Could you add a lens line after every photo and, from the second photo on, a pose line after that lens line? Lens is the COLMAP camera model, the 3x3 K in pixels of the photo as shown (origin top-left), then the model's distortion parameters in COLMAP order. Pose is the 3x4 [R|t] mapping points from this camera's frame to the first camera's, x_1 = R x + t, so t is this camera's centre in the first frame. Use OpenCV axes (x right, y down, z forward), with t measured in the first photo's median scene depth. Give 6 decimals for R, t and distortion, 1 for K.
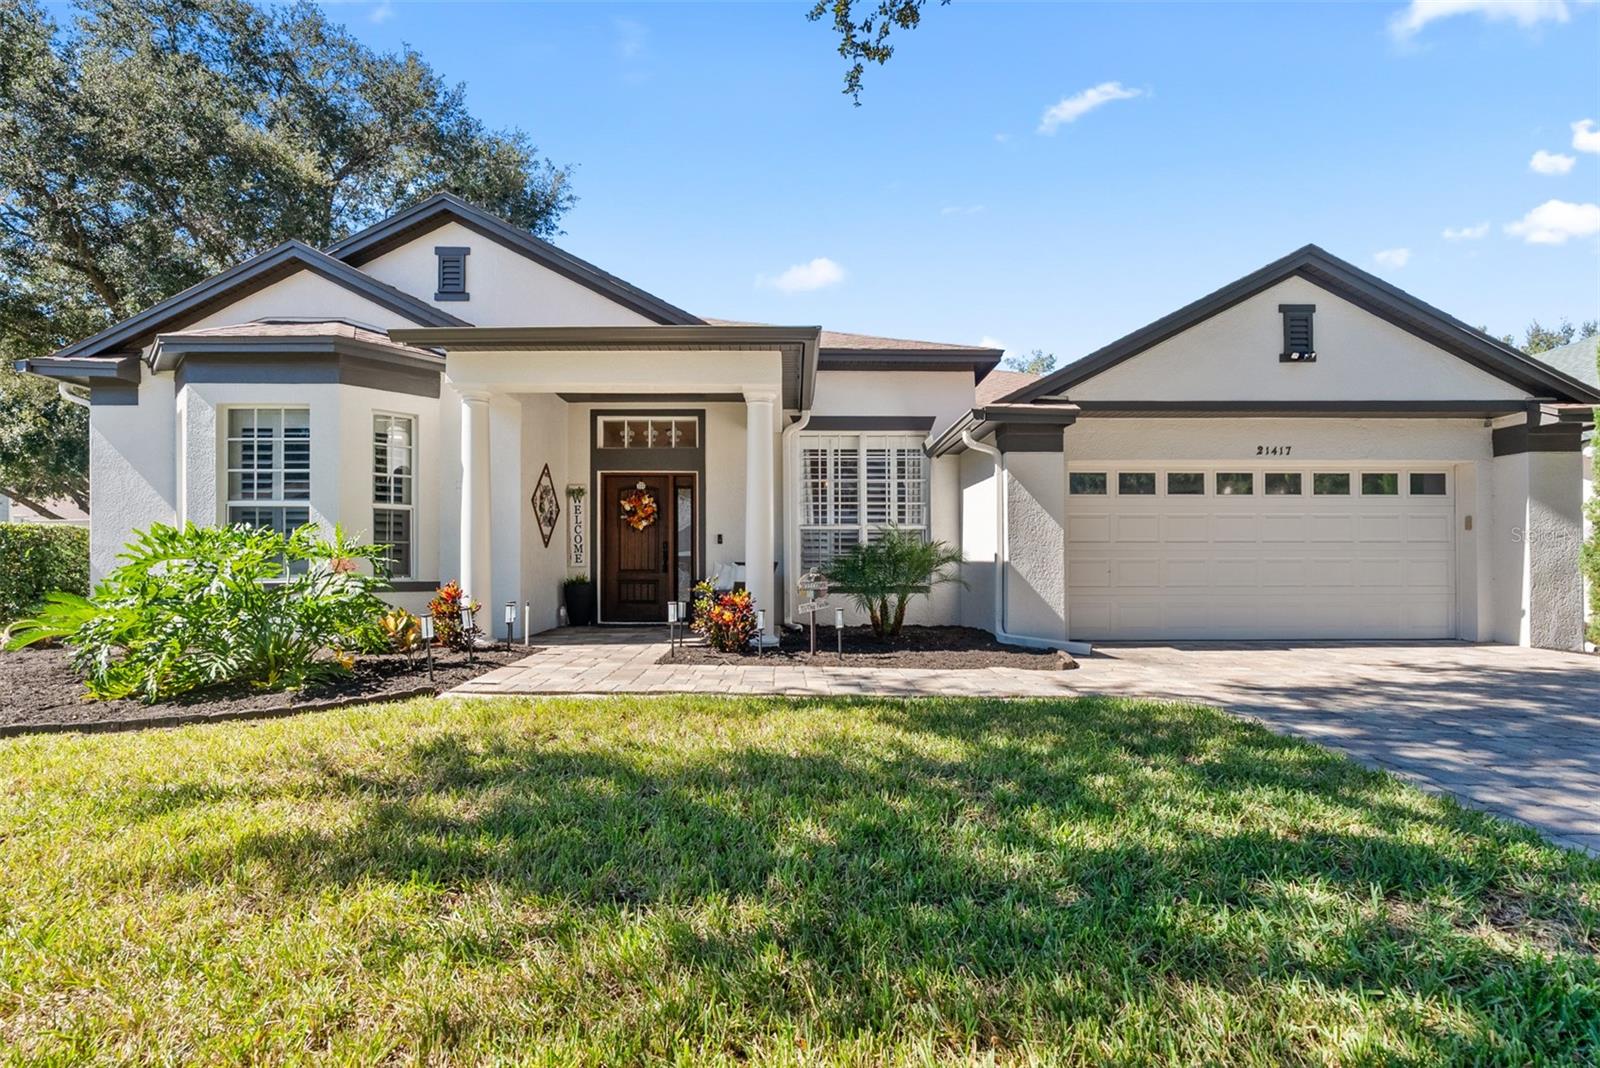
lens RADIAL K [[733.2, 0, 799.9], [0, 733.2, 575.1], [0, 0, 1]] dist [0.001200, 0.000432]
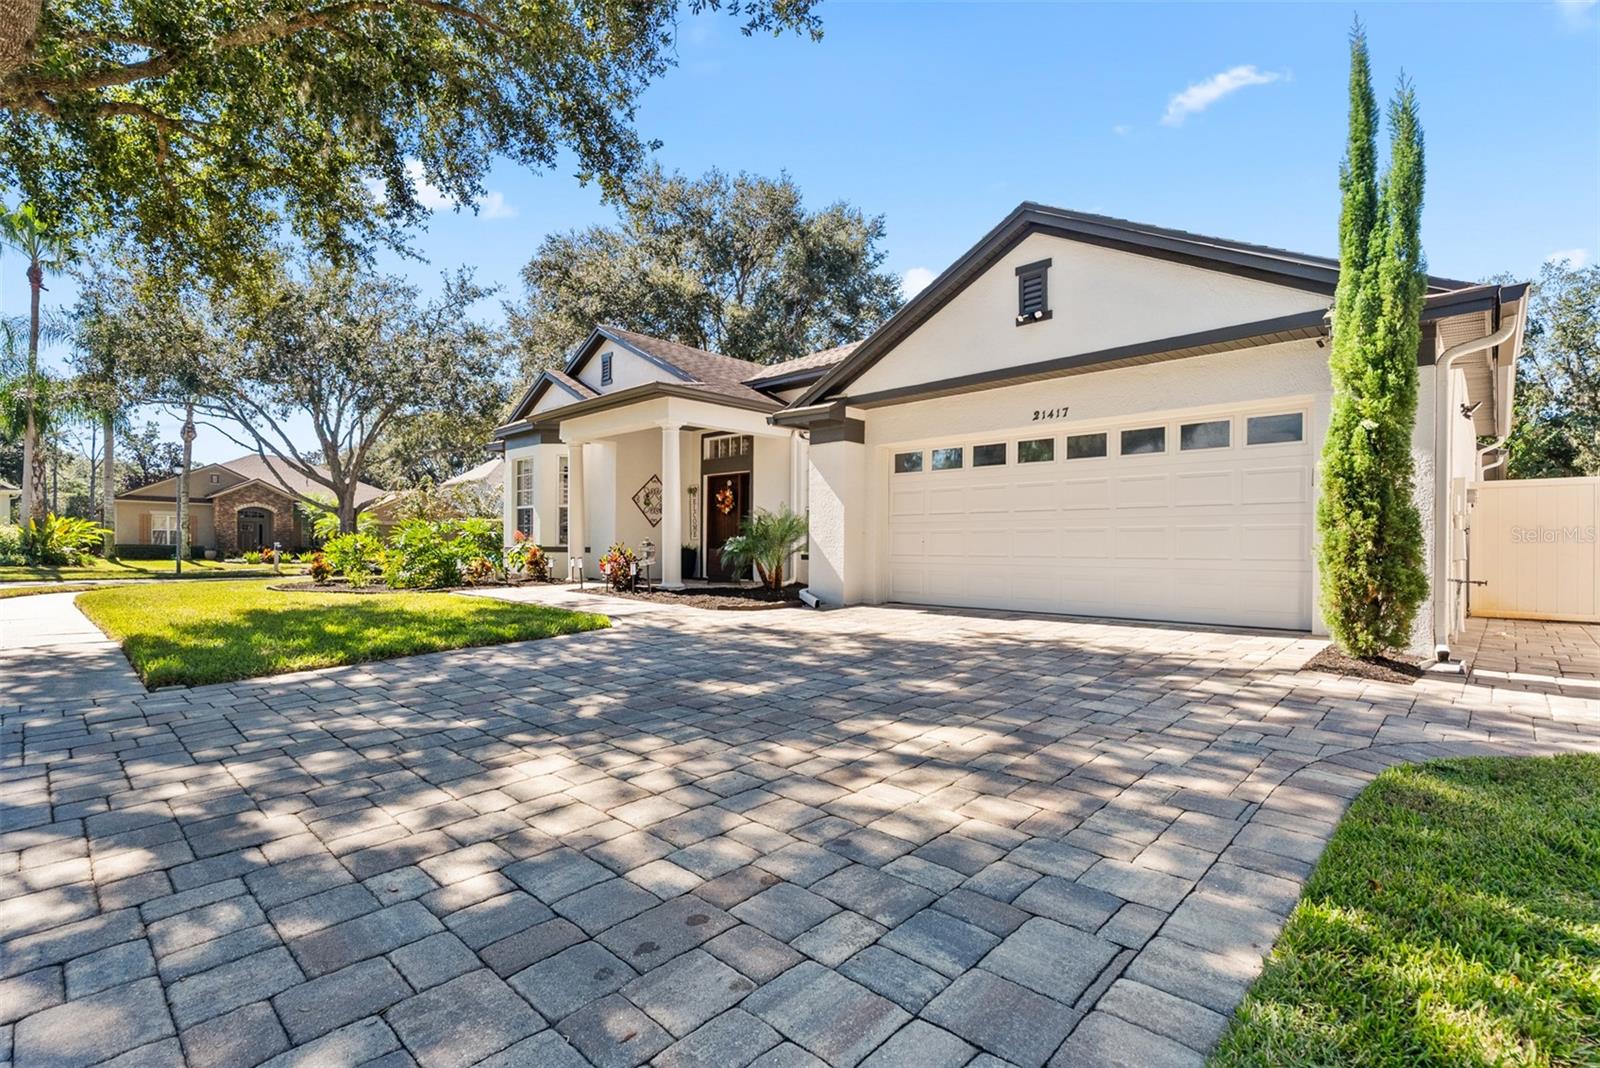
lens RADIAL K [[733.4, 0, 804.7], [0, 733.4, 553.4], [0, 0, 1]] dist [0.030021, 0.000076]
pose [[0.712931, 0.010074, -0.701161, 1.066601], [-0.010465, 0.999938, 0.003726, 0.010861], [0.701156, 0.004681, 0.712993, 0.092592]]
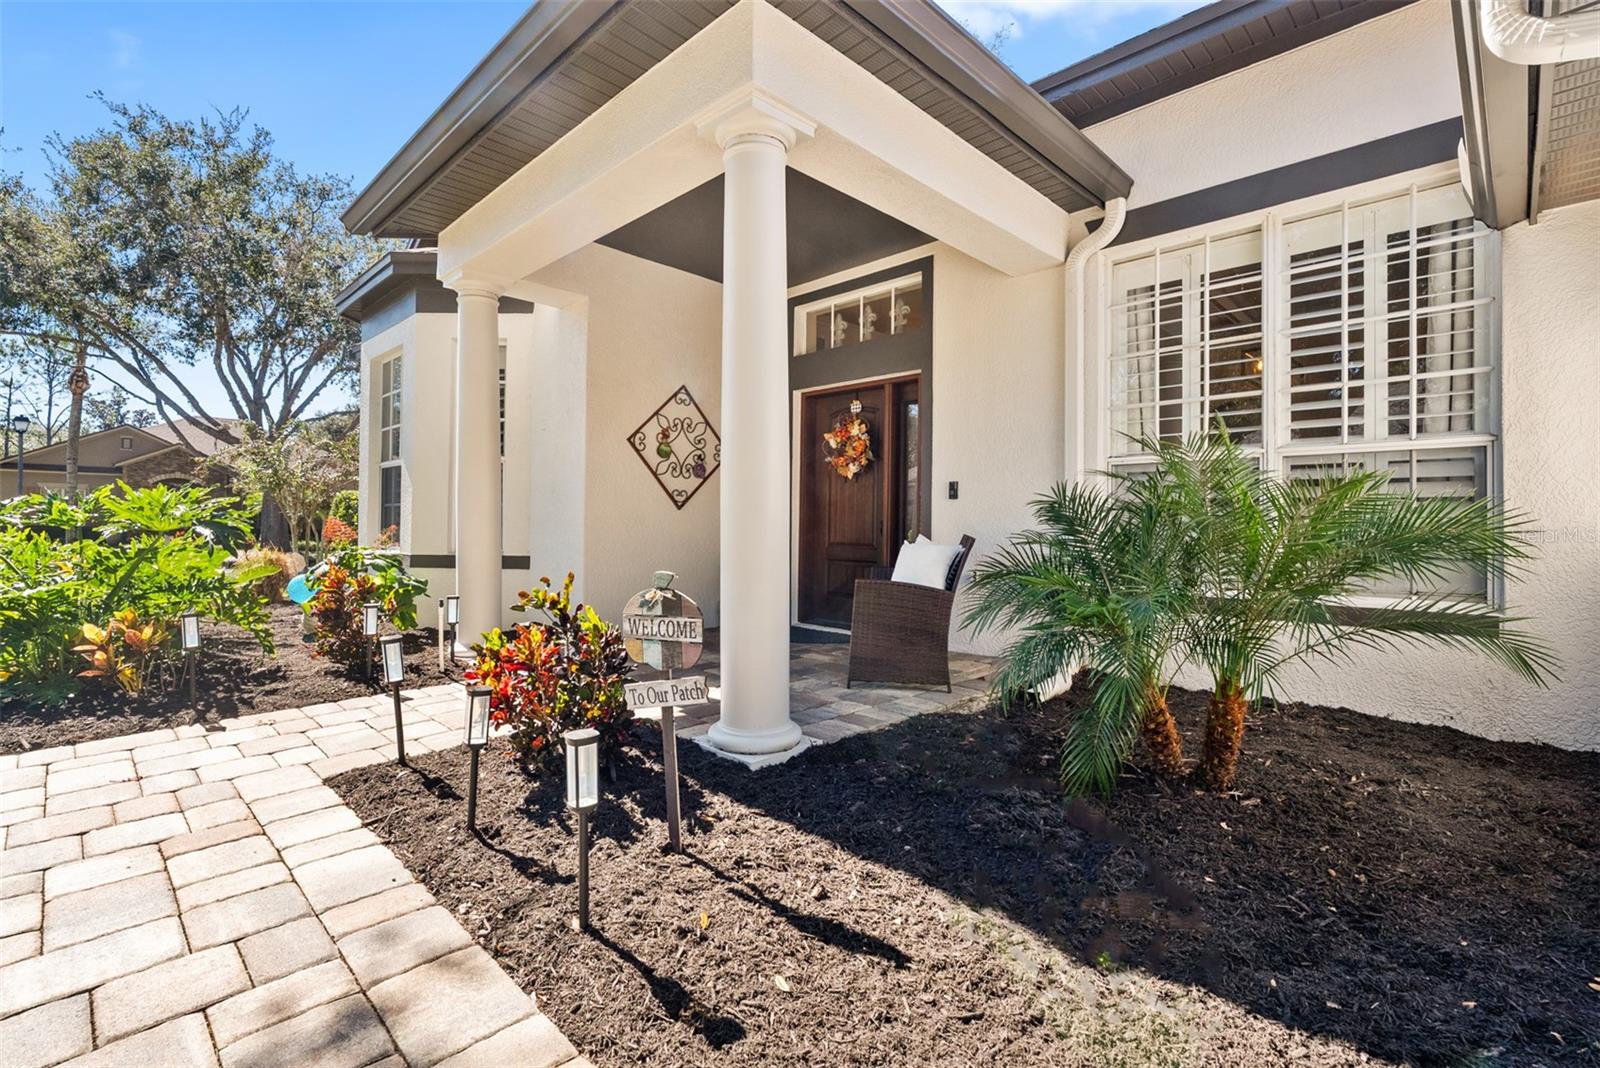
lens RADIAL K [[720.9, 0, 814.6], [0, 720.9, 520.7], [0, 0, 1]] dist [-0.000595, -0.000074]
pose [[0.710648, 0.003598, -0.703539, 0.218834], [-0.015360, 0.999828, -0.010402, -0.023454], [0.703380, 0.018198, 0.710581, 0.649272]]
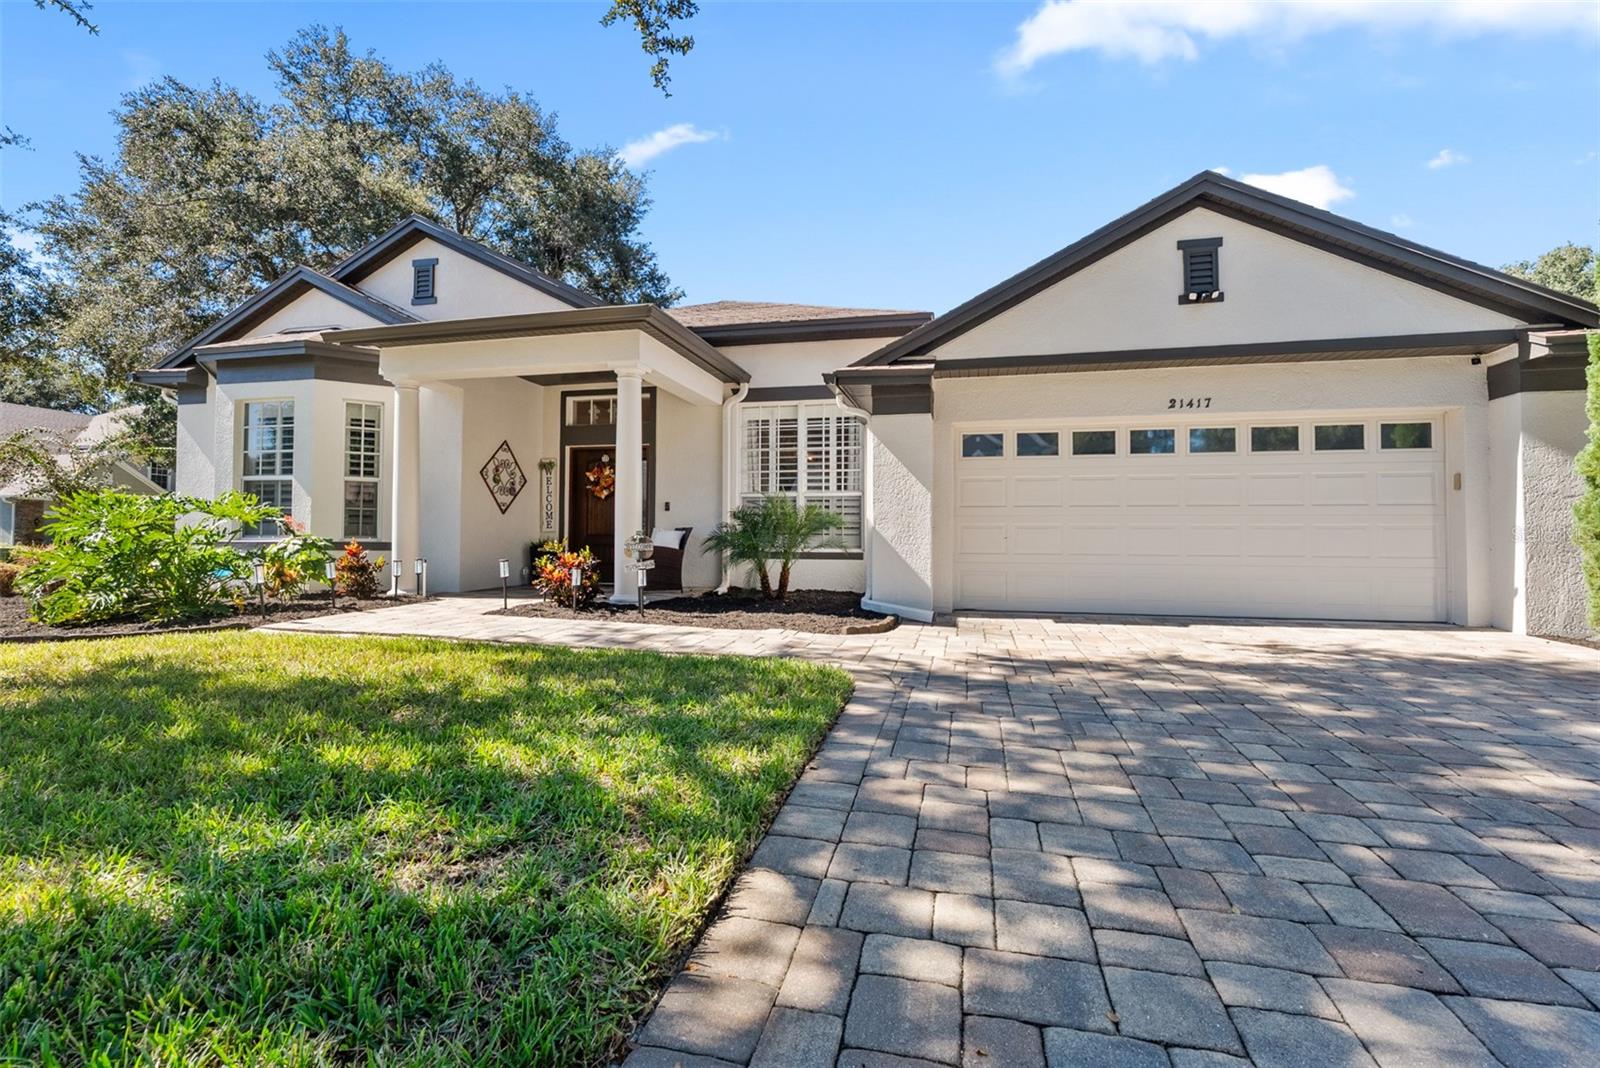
lens RADIAL K [[722.0, 0, 800.0], [0, 722.0, 534.0], [0, 0, 1]] dist [0.000647, 0.000062]
pose [[0.968570, 0.004904, -0.248692, 0.396839], [-0.010100, 0.999756, -0.019621, 0.011155], [0.248535, 0.021516, 0.968384, 0.033587]]
